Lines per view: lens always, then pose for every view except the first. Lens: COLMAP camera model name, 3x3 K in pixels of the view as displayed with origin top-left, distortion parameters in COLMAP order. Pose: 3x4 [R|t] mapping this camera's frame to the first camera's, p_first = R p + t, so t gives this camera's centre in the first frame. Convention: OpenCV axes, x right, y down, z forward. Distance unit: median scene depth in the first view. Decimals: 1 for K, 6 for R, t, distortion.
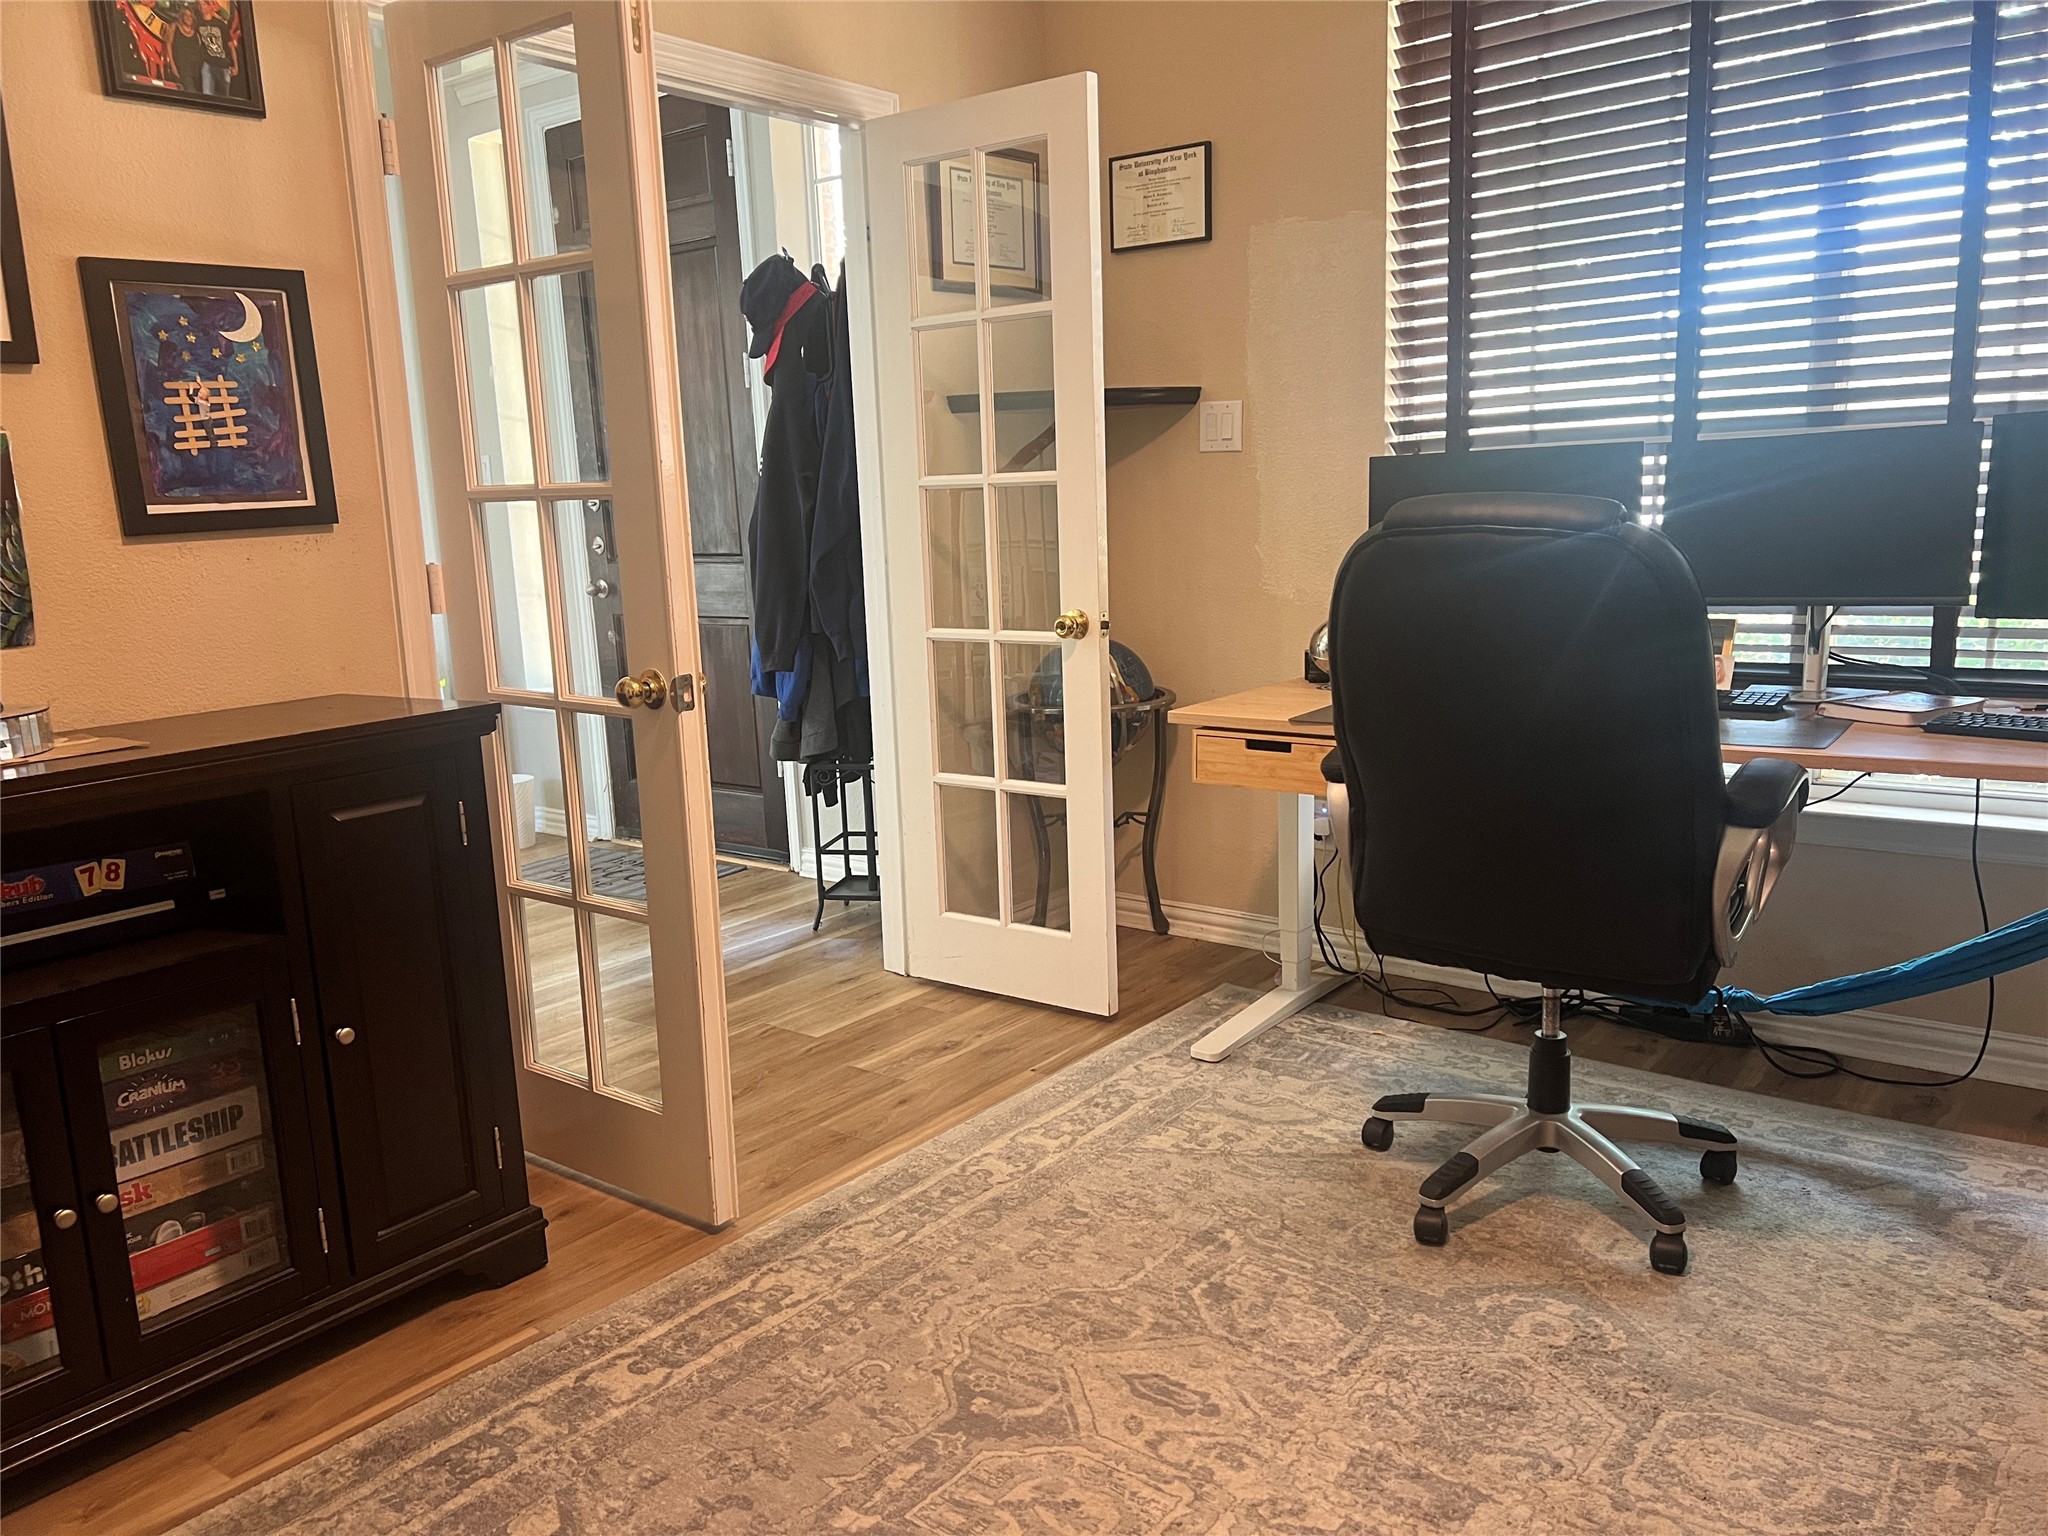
lens RADIAL K [[1529.3, 0, 1024.0], [0, 1529.3, 768.0], [0, 0, 1]] dist [0.087196, -0.076513]
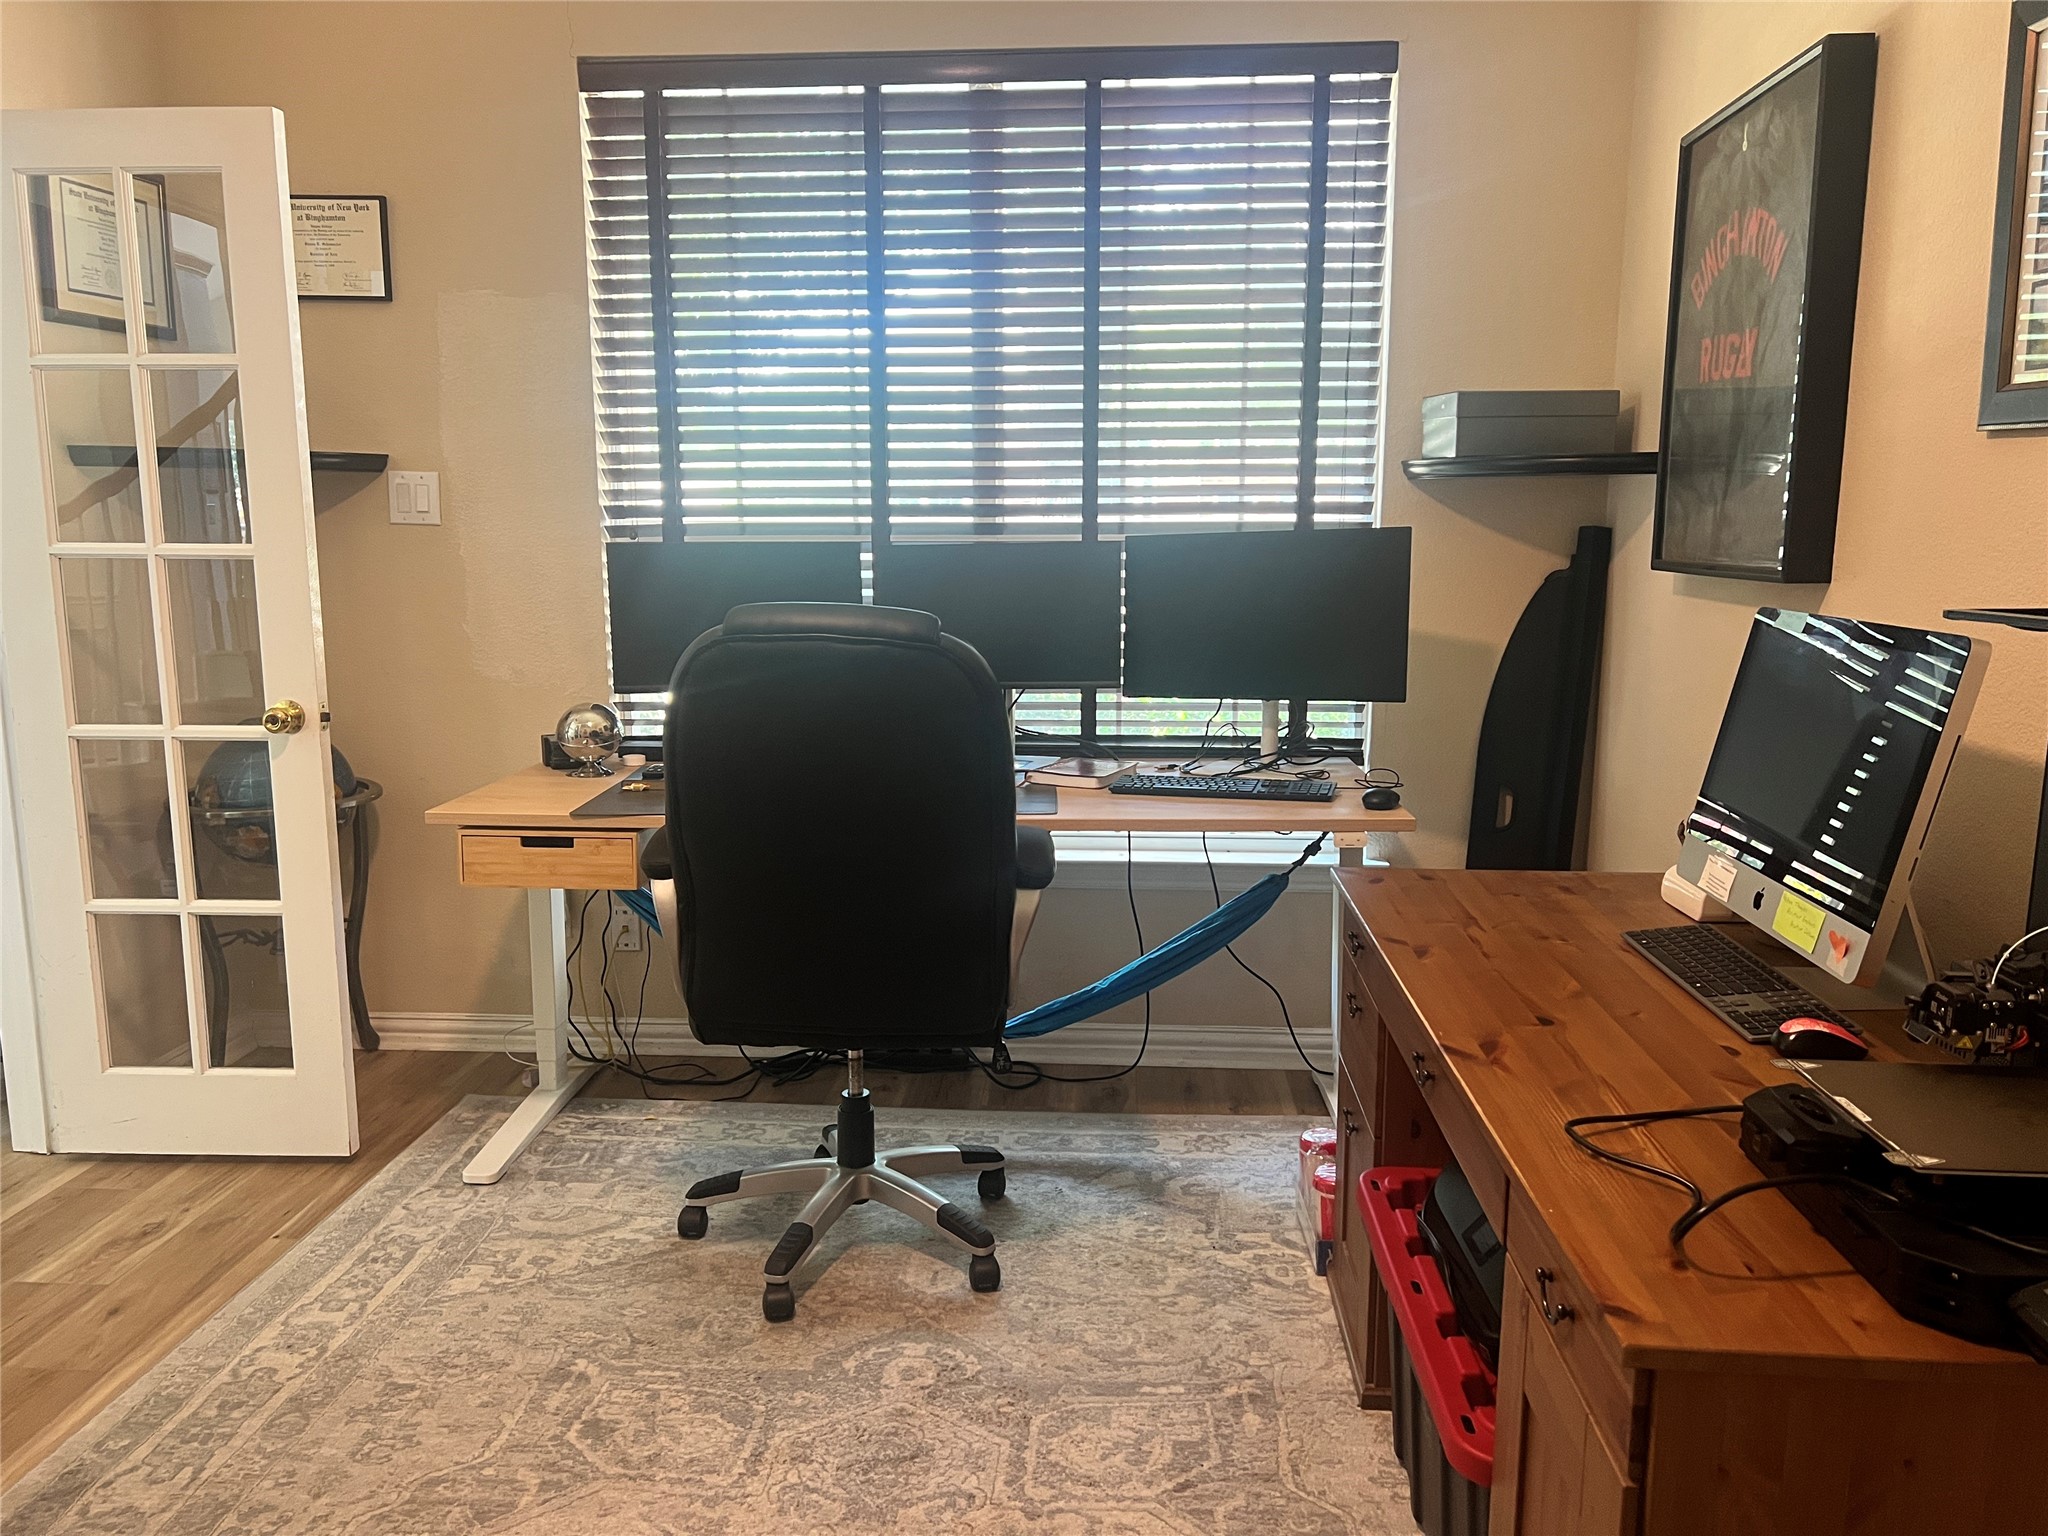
lens RADIAL K [[1529.3, 0, 1024.0], [0, 1529.3, 768.0], [0, 0, 1]] dist [0.087196, -0.076513]
pose [[0.838947, -0.050791, 0.541837, -0.119498], [0.070719, 0.997368, -0.016006, -0.025650], [-0.539598, 0.051746, 0.840331, 0.026105]]
